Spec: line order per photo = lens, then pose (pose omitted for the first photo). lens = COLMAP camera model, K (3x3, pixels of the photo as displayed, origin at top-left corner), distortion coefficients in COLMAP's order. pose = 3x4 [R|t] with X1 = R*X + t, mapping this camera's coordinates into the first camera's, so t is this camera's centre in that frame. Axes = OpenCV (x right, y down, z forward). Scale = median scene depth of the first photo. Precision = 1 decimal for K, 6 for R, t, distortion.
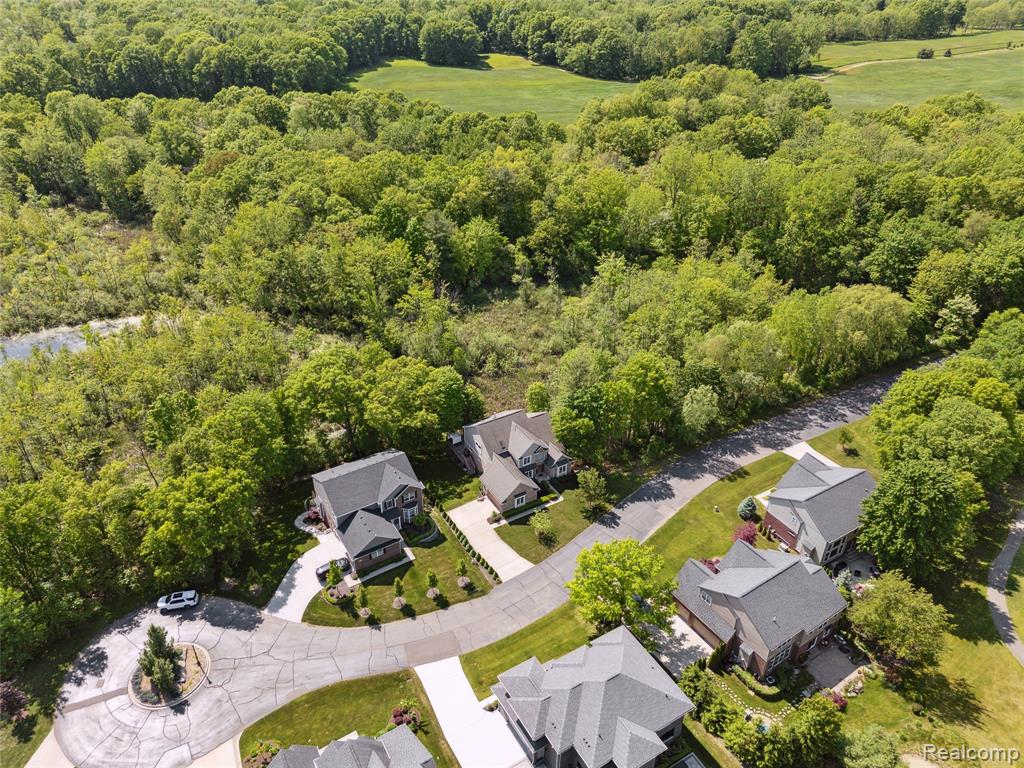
lens RADIAL K [[764.9, 0, 507.0], [0, 764.9, 368.0], [0, 0, 1]] dist [0.060001, -0.052006]
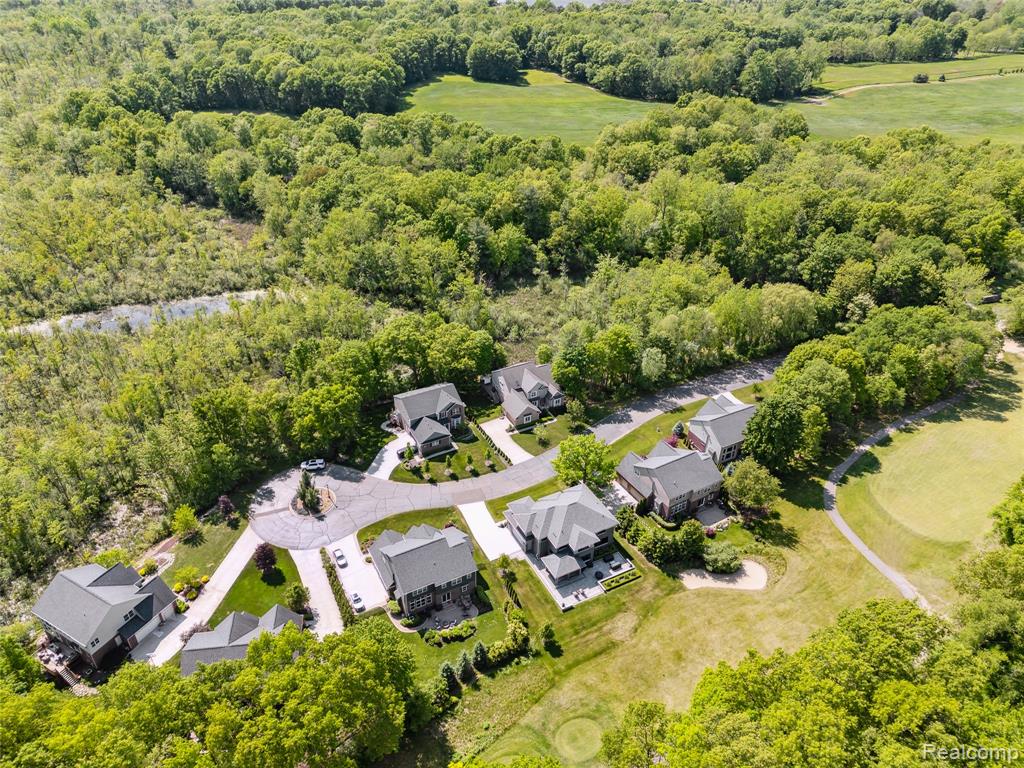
lens RADIAL K [[764.9, 0, 504.4], [0, 764.9, 374.4], [0, 0, 1]] dist [0.060001, -0.052006]
pose [[0.998323, 0.036682, -0.044789, 0.031703], [-0.035765, 0.999137, 0.021116, 0.049266], [0.045525, -0.019478, 0.998773, -0.457713]]
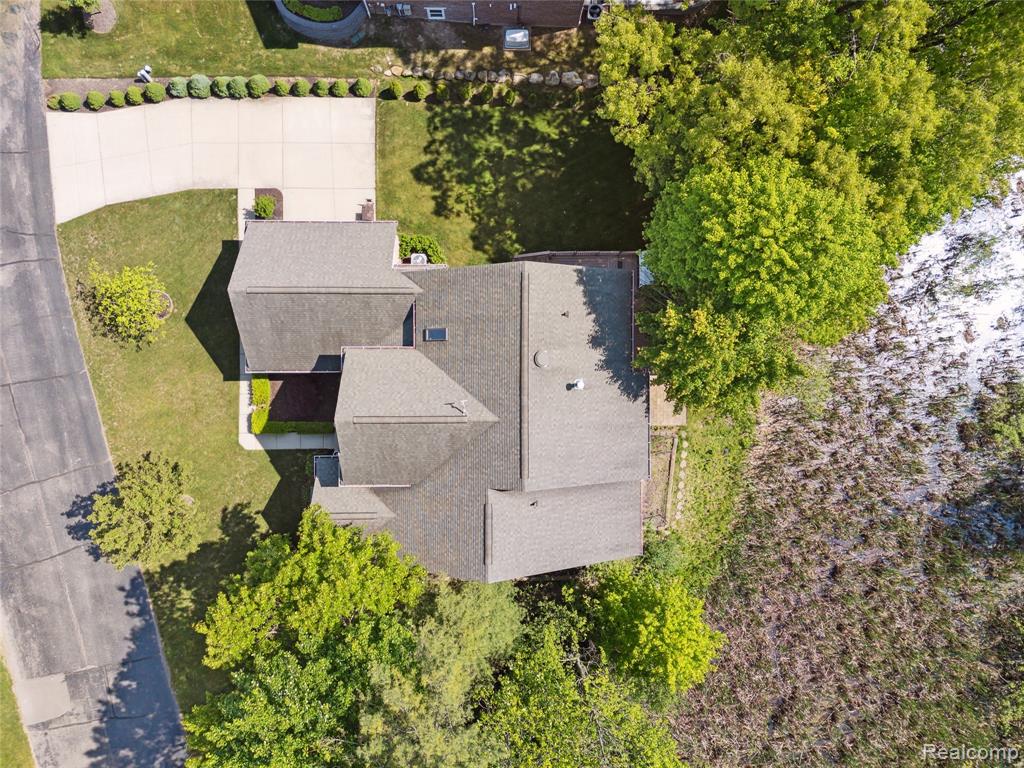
lens RADIAL K [[764.9, 0, 502.1], [0, 764.9, 376.1], [0, 0, 1]] dist [0.060001, -0.052006]
pose [[-0.508279, 0.861183, -0.004107, -0.004574], [-0.463110, -0.269305, 0.844396, -0.128066], [0.726073, 0.431091, 0.535704, 0.822444]]
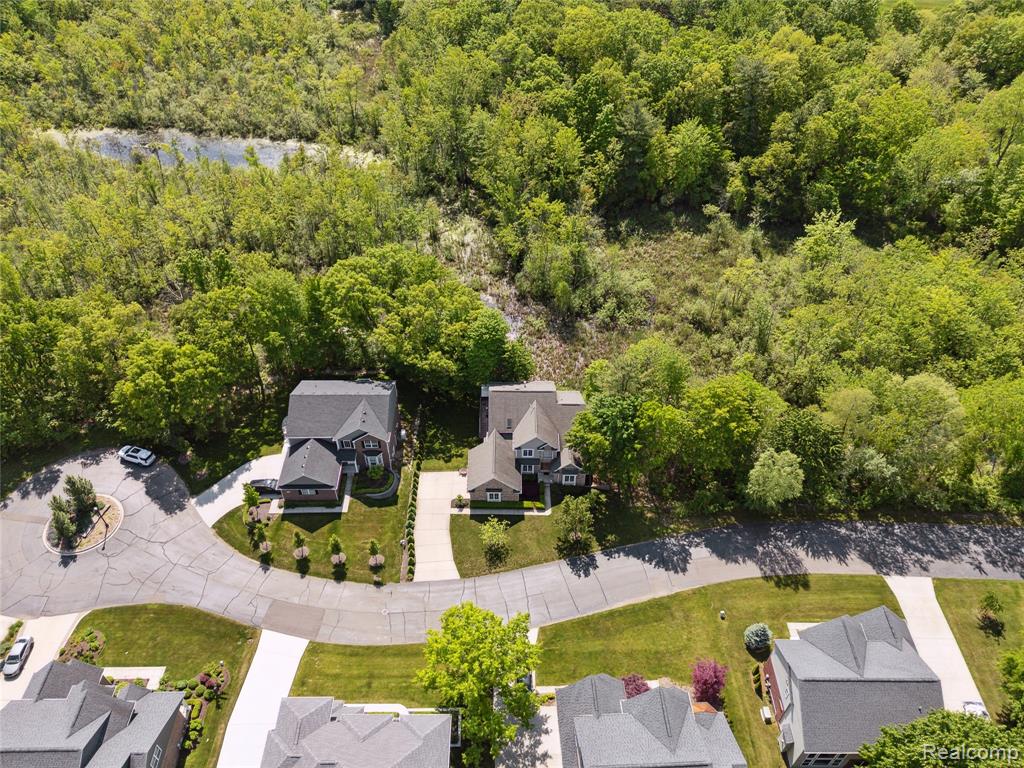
lens RADIAL K [[764.9, 0, 502.0], [0, 764.9, 371.6], [0, 0, 1]] dist [0.060001, -0.052006]
pose [[0.855600, 0.352196, -0.379351, 0.262321], [-0.268583, 0.928534, 0.256296, -0.150912], [0.442507, -0.117399, 0.889047, 0.248880]]
